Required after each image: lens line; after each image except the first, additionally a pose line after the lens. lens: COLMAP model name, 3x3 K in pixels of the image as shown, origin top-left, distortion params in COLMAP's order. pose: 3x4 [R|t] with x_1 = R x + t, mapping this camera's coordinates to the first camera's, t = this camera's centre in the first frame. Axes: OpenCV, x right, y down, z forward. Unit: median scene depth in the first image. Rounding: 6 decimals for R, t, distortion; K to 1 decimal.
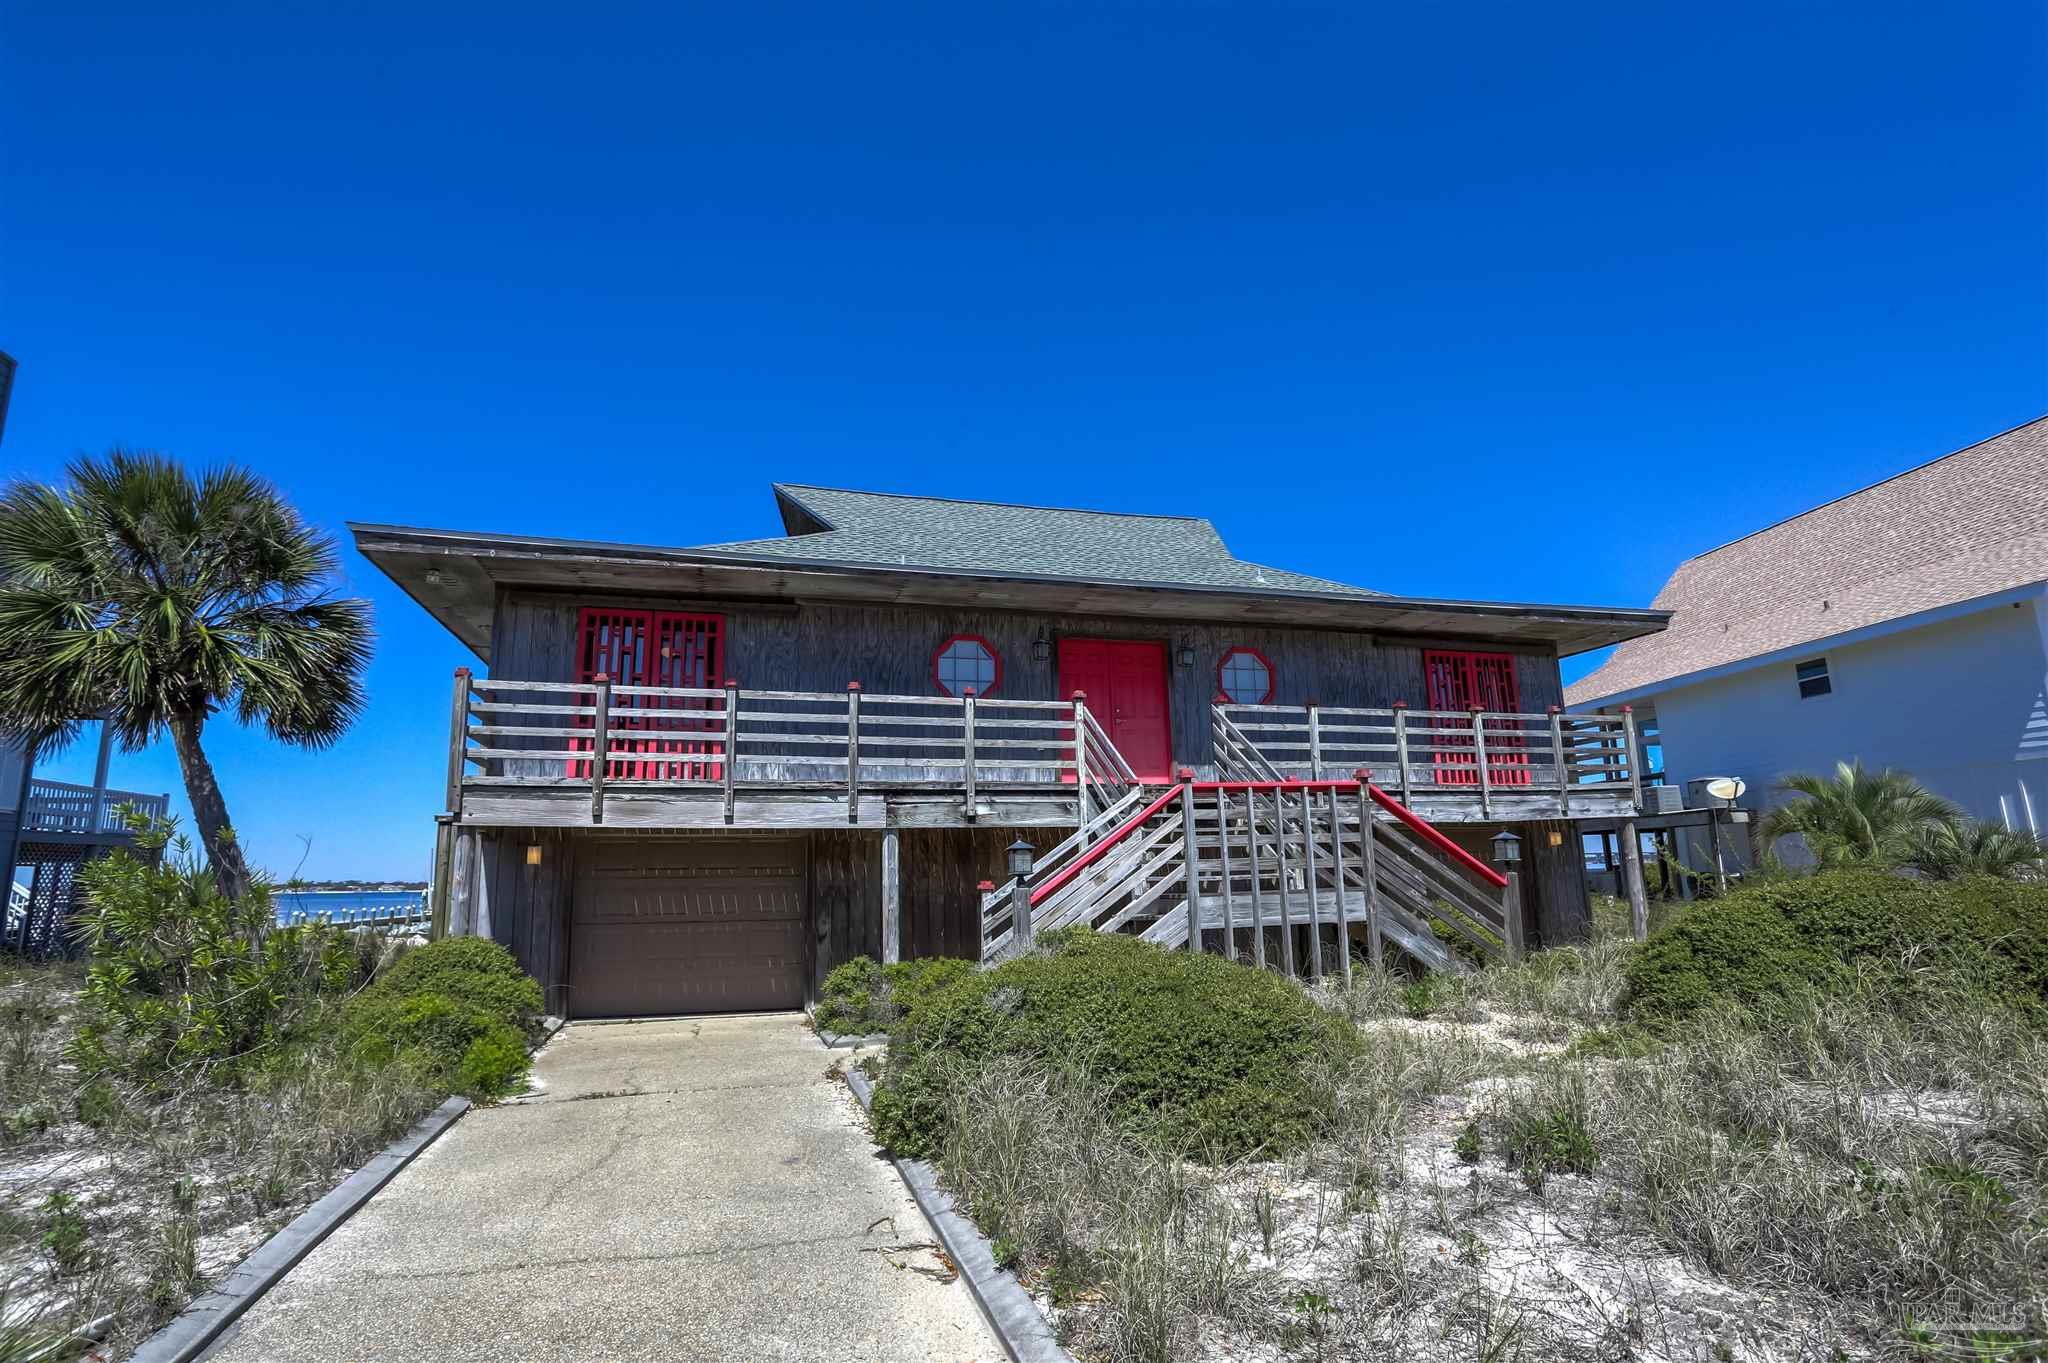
lens RADIAL K [[970.8, 0, 1024.0], [0, 970.8, 681.5], [0, 0, 1]] dist [0.004551, 0.000344]
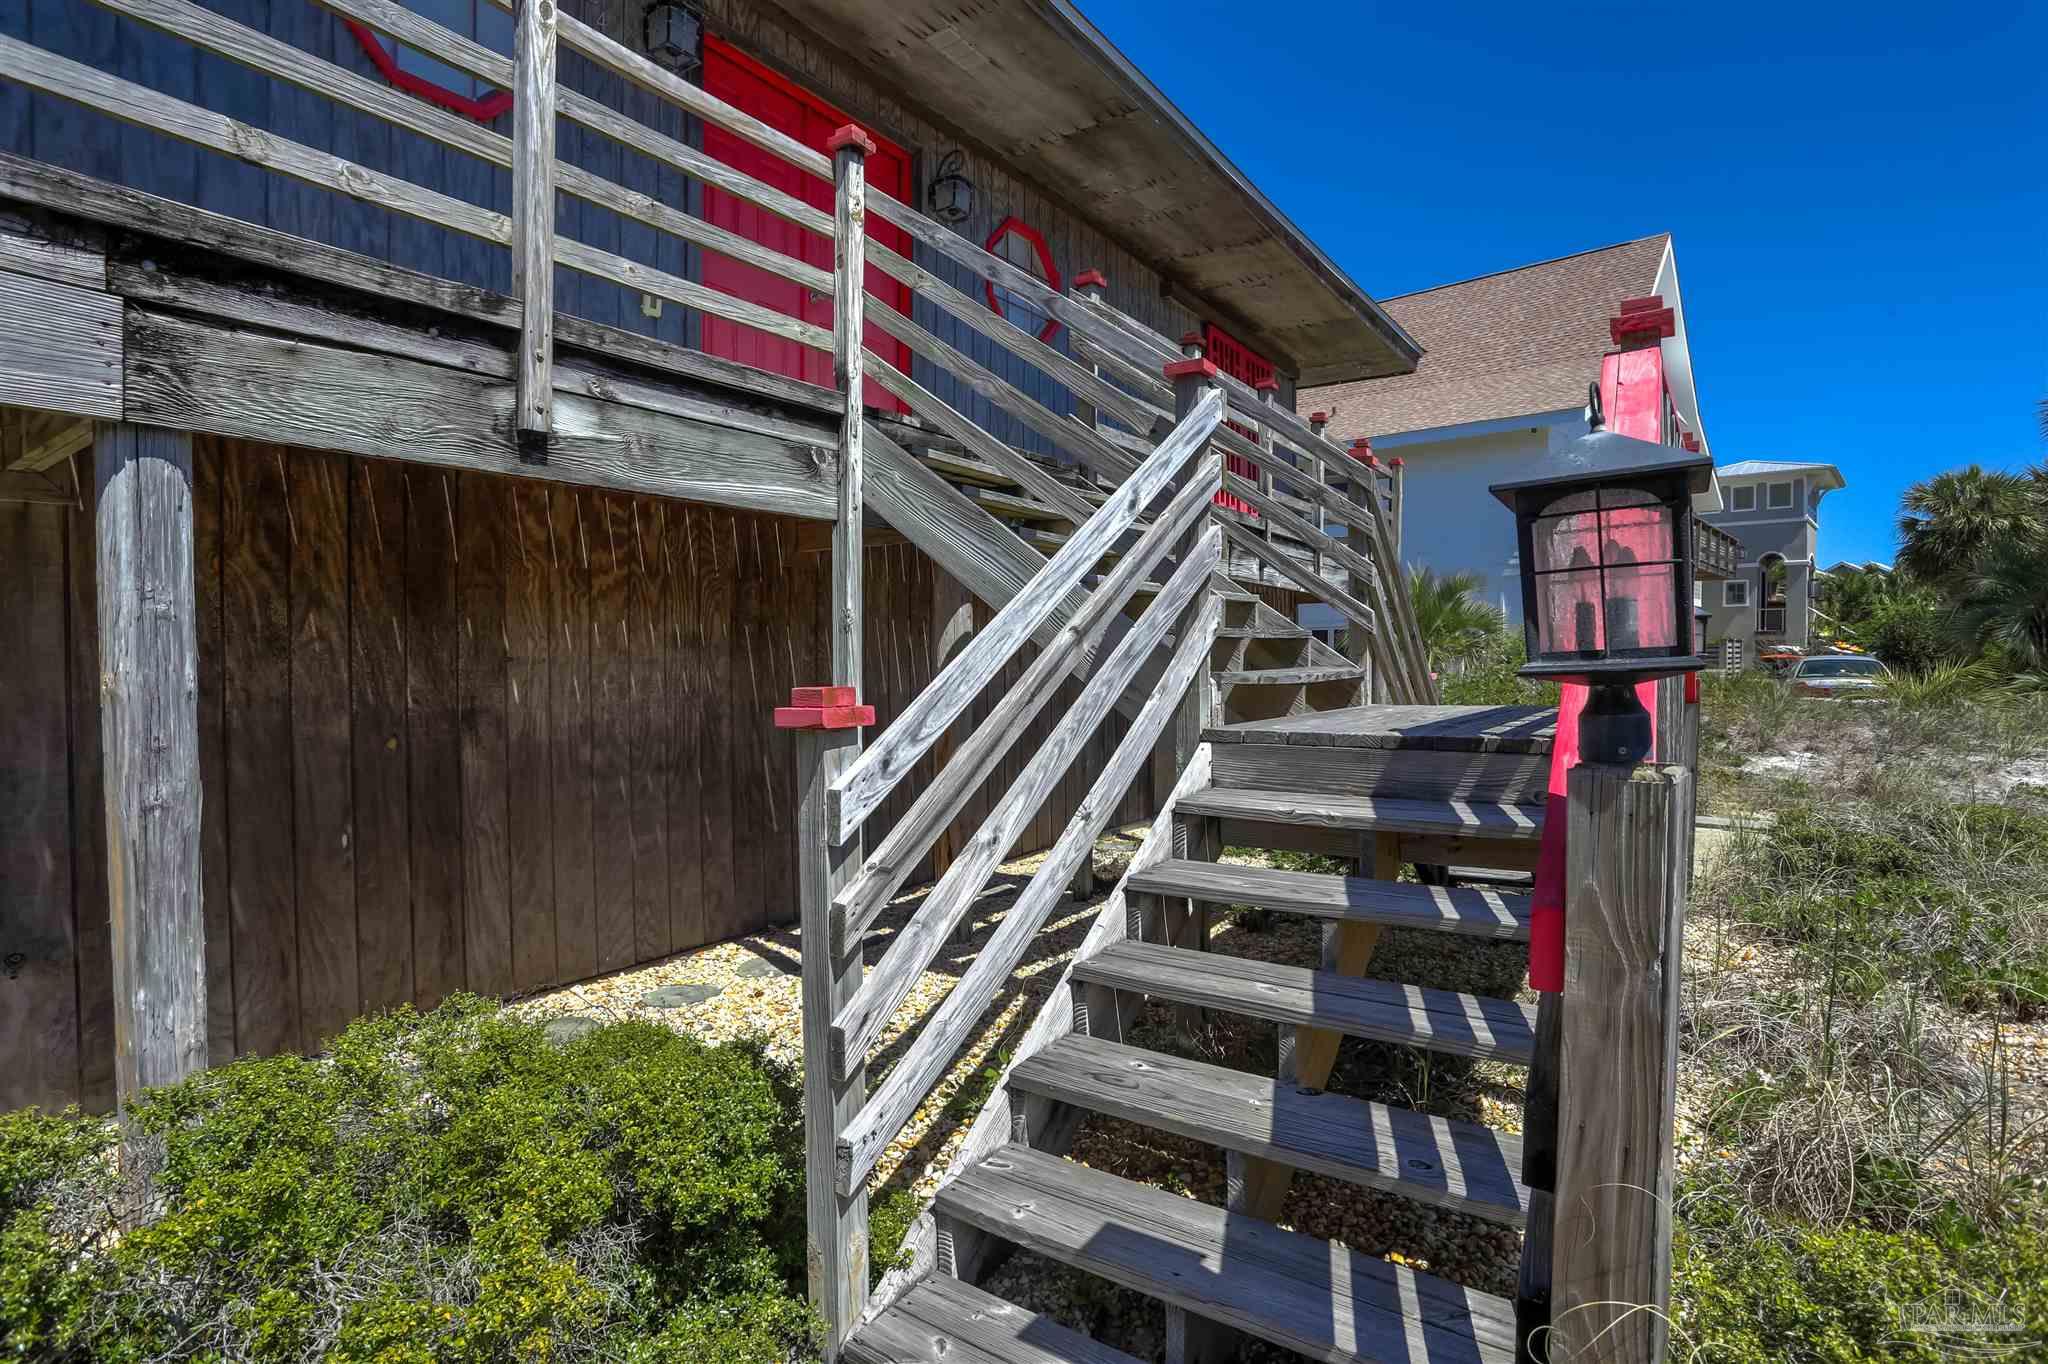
lens RADIAL K [[984.0, 0, 1022.7], [0, 984.0, 645.9], [0, 0, 1]] dist [-0.032828, 0.000530]
pose [[0.786204, 0.017724, 0.617713, -0.111663], [-0.134033, 0.980685, 0.142453, 0.137952], [-0.603257, -0.194791, 0.773394, 0.692758]]
